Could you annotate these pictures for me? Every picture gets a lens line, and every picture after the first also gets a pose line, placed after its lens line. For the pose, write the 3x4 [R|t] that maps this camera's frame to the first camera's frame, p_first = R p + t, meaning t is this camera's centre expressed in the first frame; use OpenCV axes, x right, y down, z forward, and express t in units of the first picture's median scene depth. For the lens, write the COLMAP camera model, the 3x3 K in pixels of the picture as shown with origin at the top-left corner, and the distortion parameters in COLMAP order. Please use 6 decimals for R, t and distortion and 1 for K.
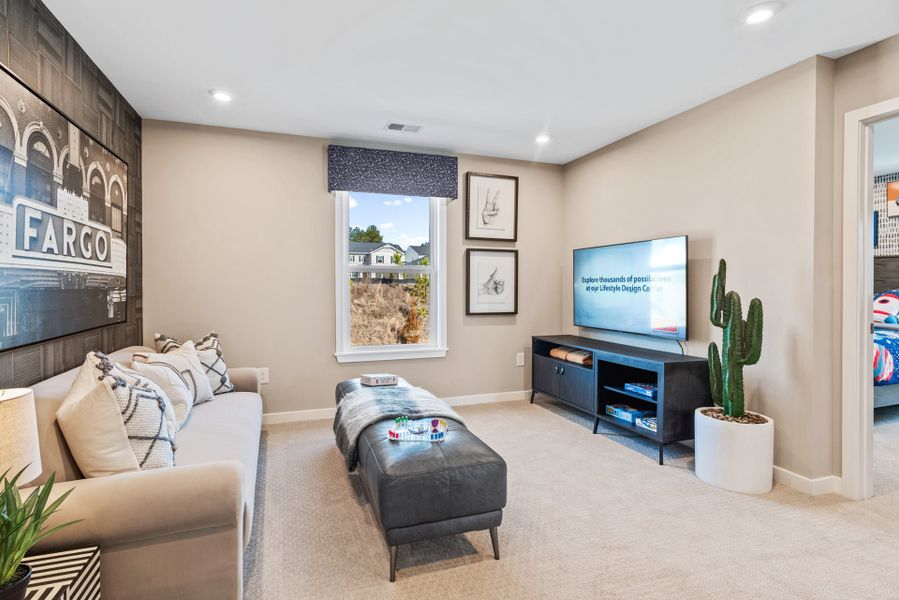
lens RADIAL K [[442.9, 0, 448.6], [0, 442.9, 294.7], [0, 0, 1]] dist [0.000621, -0.001400]
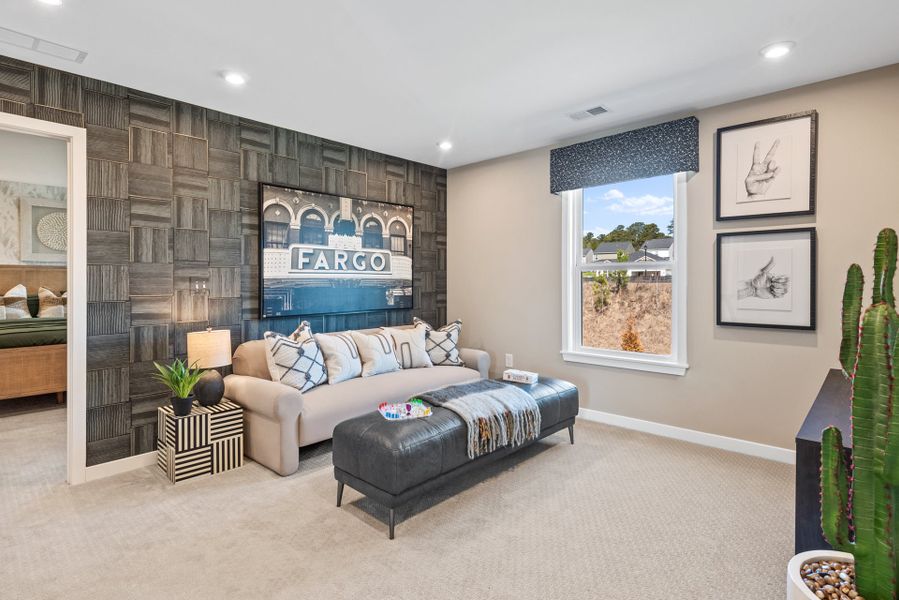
lens RADIAL K [[442.9, 0, 449.1], [0, 442.9, 292.3], [0, 0, 1]] dist [0.000621, -0.001400]
pose [[0.465253, 0.016812, -0.885018, 0.693613], [-0.012374, 0.999845, 0.012488, -0.015754], [0.885091, 0.005141, 0.465389, 0.379994]]
